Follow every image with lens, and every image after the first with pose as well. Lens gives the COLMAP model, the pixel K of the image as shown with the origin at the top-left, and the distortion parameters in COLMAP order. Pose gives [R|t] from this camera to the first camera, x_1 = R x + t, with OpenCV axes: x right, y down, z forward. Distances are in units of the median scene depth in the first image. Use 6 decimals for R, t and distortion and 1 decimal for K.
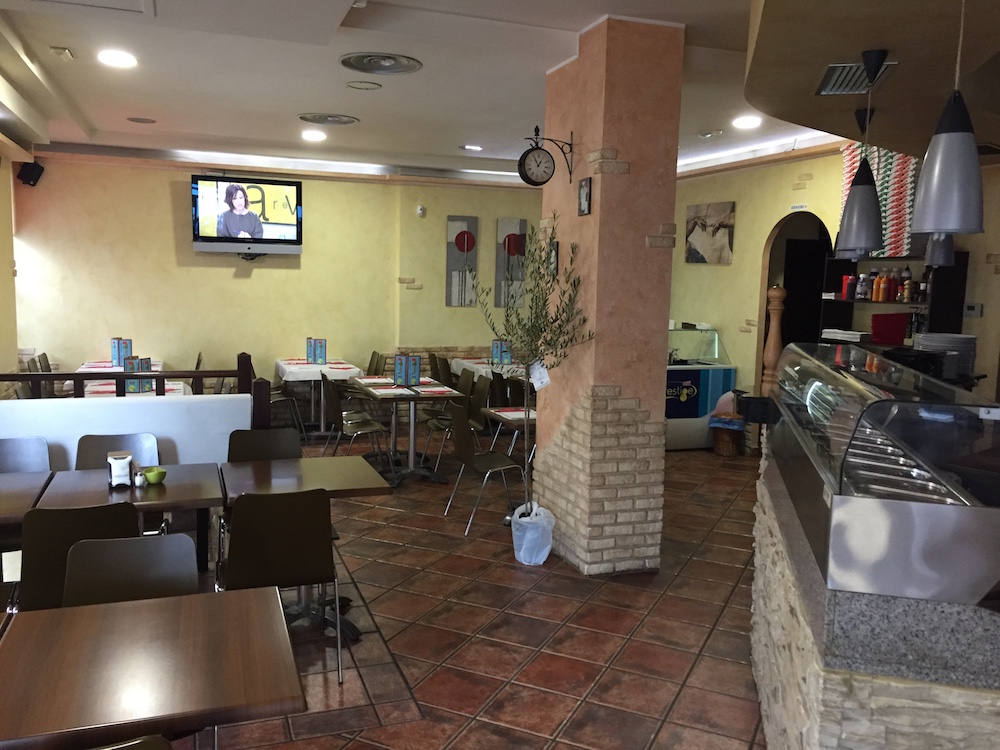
lens RADIAL K [[850.3, 0, 496.2], [0, 850.3, 376.1], [0, 0, 1]] dist [0.053749, -0.036364]
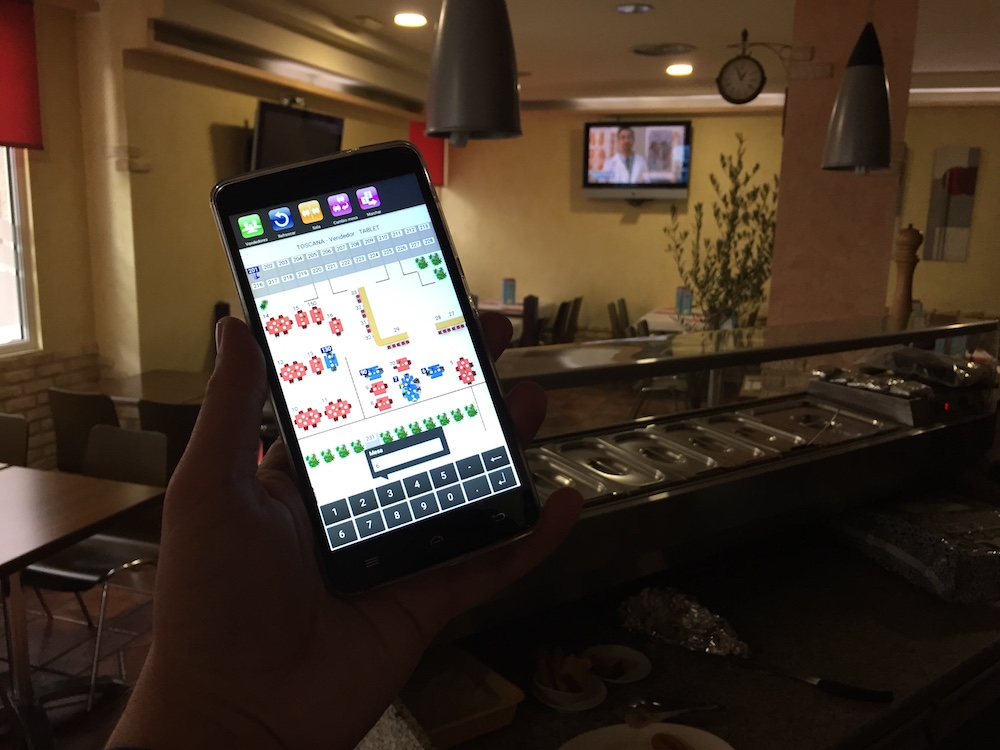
lens RADIAL K [[850.3, 0, 491.3], [0, 850.3, 391.0], [0, 0, 1]] dist [0.053749, -0.036364]
pose [[0.782773, 0.123465, -0.609936, 0.213302], [-0.077864, 0.991851, 0.100844, -0.008363], [0.617417, -0.031446, 0.786008, 0.106657]]
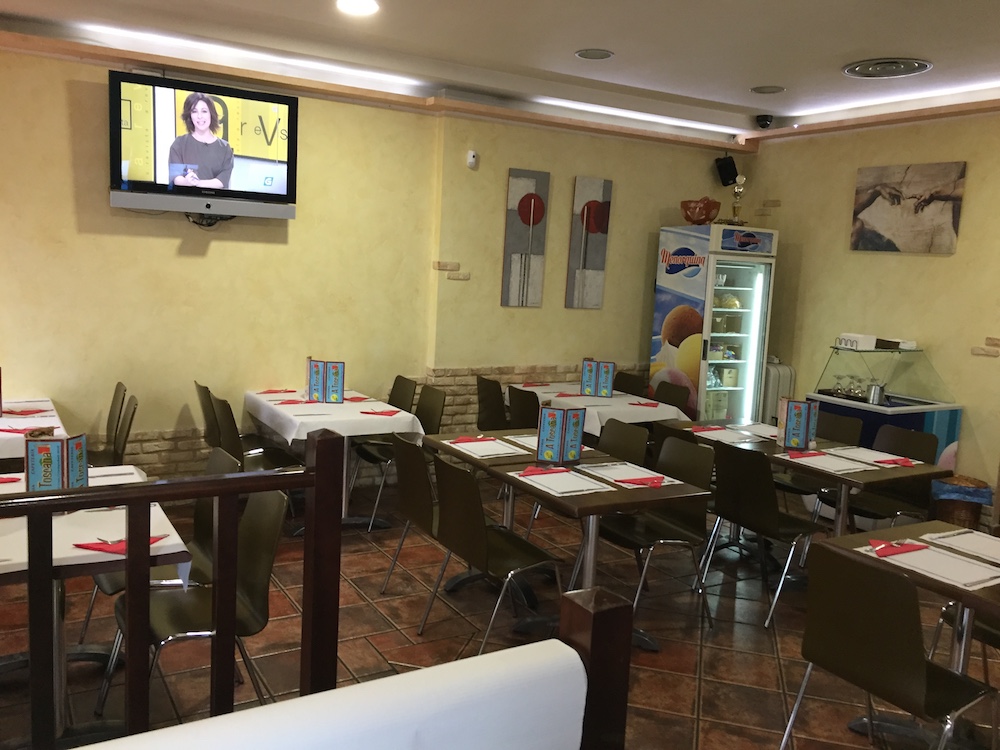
lens RADIAL K [[850.3, 0, 495.4], [0, 850.3, 374.9], [0, 0, 1]] dist [0.053749, -0.036364]
pose [[0.983224, 0.001482, 0.182396, -0.199272], [-0.005334, 0.999773, 0.020628, -0.045732], [-0.182324, -0.021255, 0.983009, 0.376133]]
